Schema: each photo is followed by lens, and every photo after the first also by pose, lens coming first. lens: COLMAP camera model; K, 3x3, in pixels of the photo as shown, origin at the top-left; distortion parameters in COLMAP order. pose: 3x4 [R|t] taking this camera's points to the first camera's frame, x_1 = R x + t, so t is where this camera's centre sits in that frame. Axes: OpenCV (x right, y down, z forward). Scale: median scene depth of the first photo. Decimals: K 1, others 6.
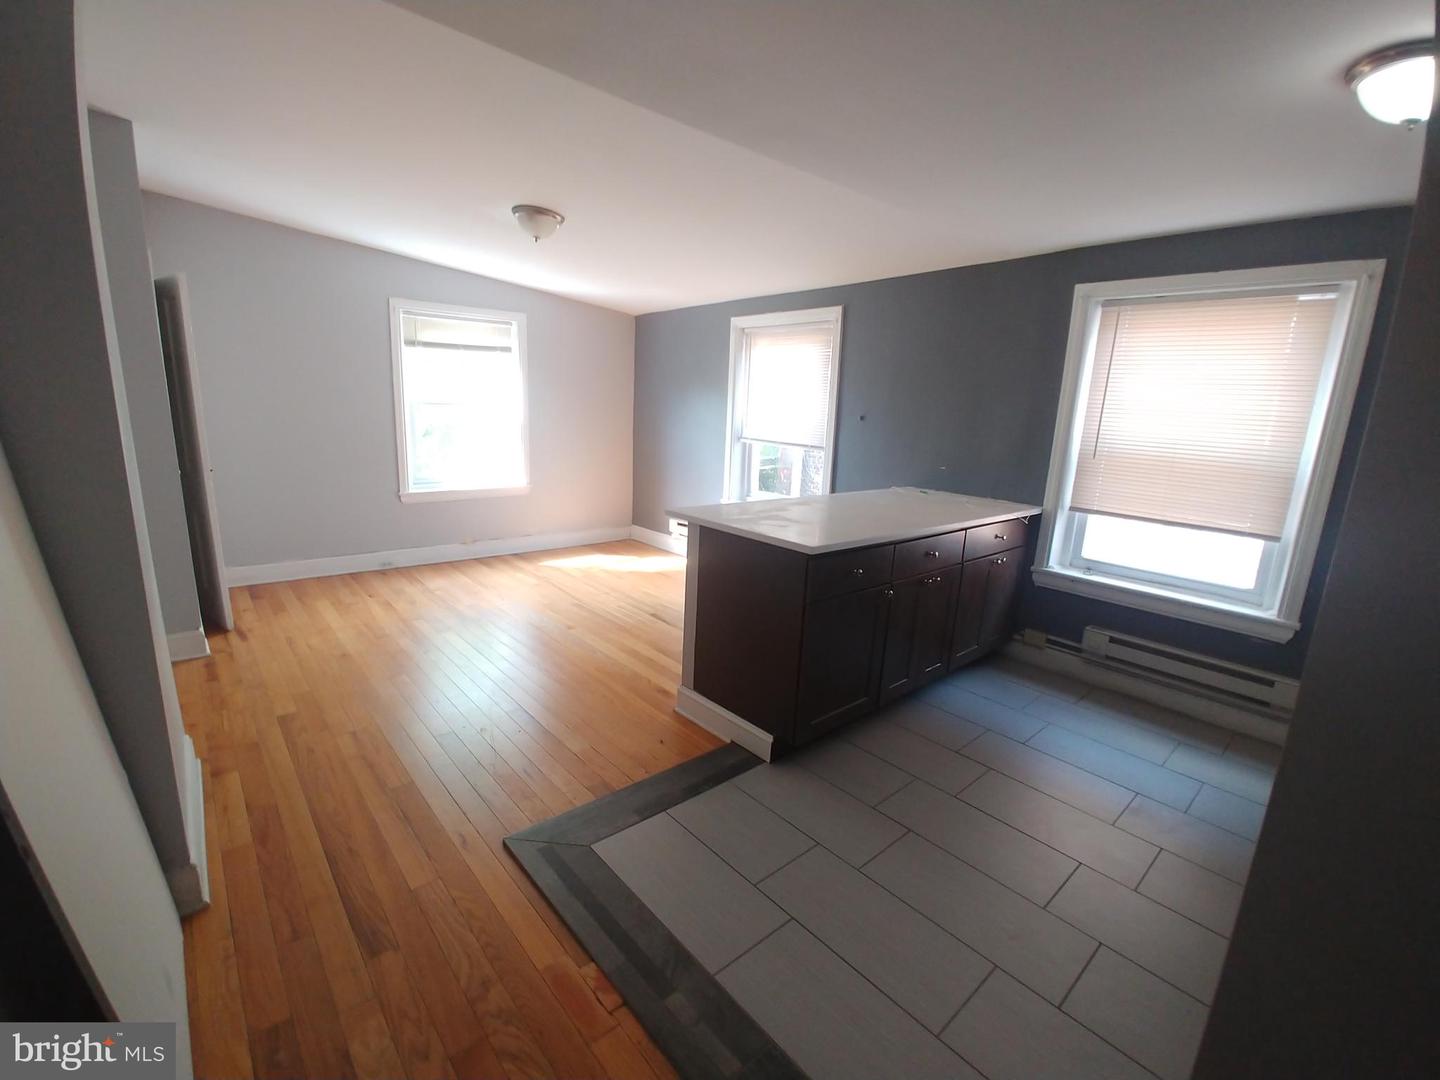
lens RADIAL K [[629.6, 0, 717.7], [0, 629.6, 545.0], [0, 0, 1]] dist [-0.016049, -0.002546]
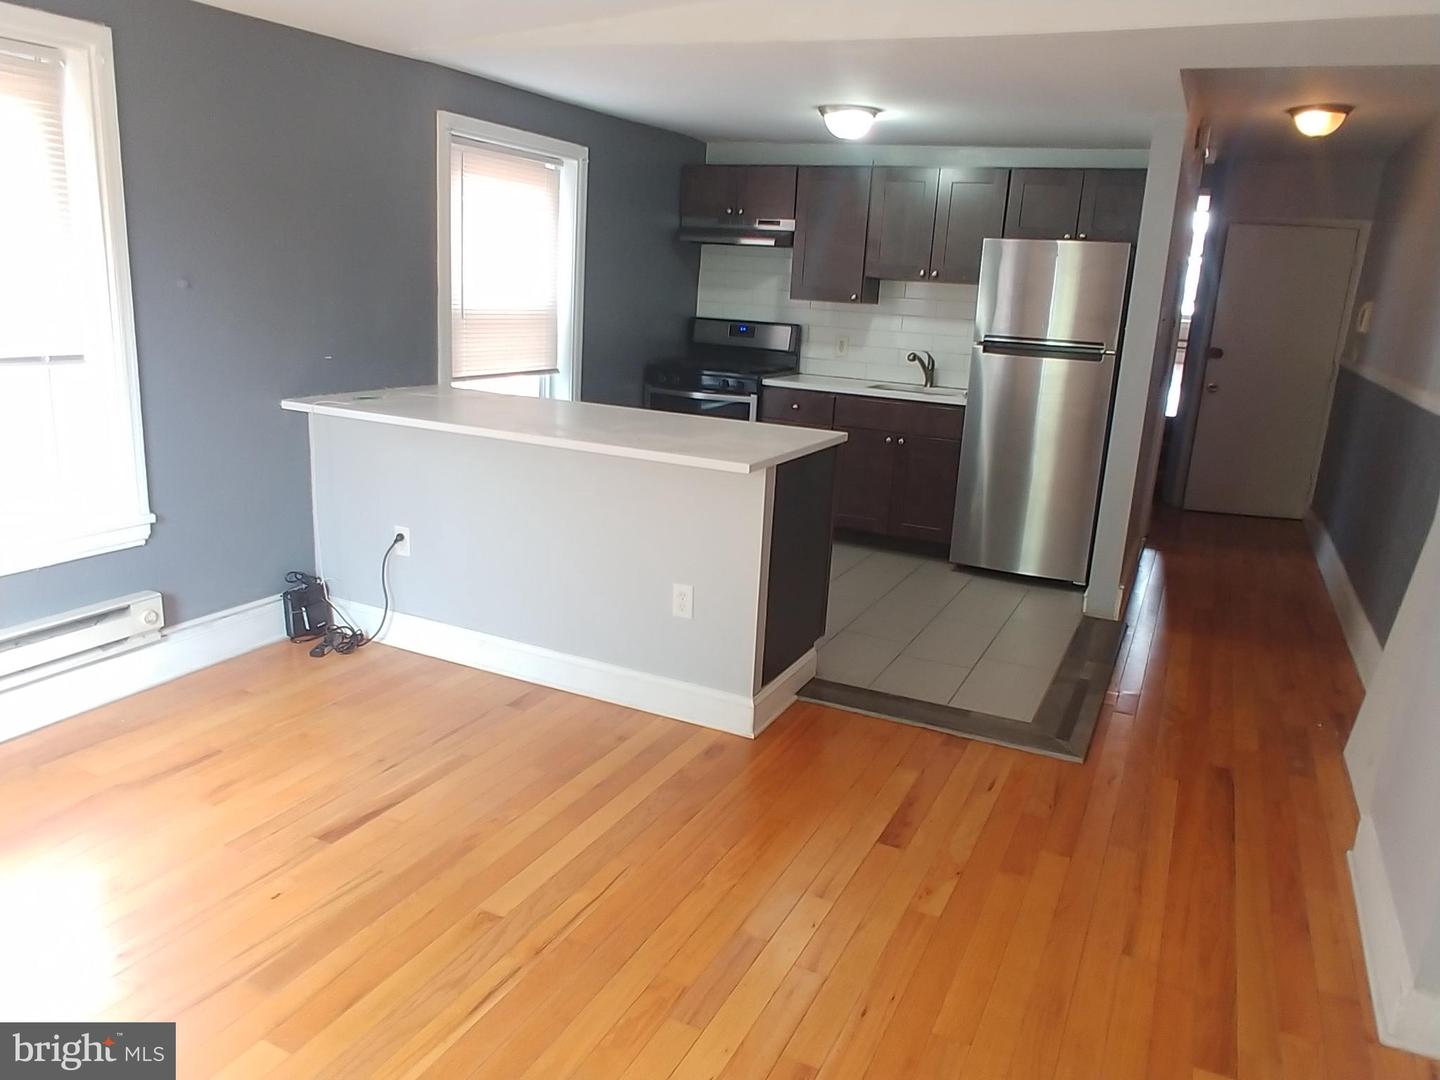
lens RADIAL K [[1041.6, 0, 720.0], [0, 1041.6, 545.4], [0, 0, 1]] dist [-0.028631, -0.013463]
pose [[-0.392777, -0.290249, 0.872629, -1.086812], [0.131593, 0.921384, 0.365697, -0.395798], [-0.910170, 0.258470, -0.323704, 1.467237]]
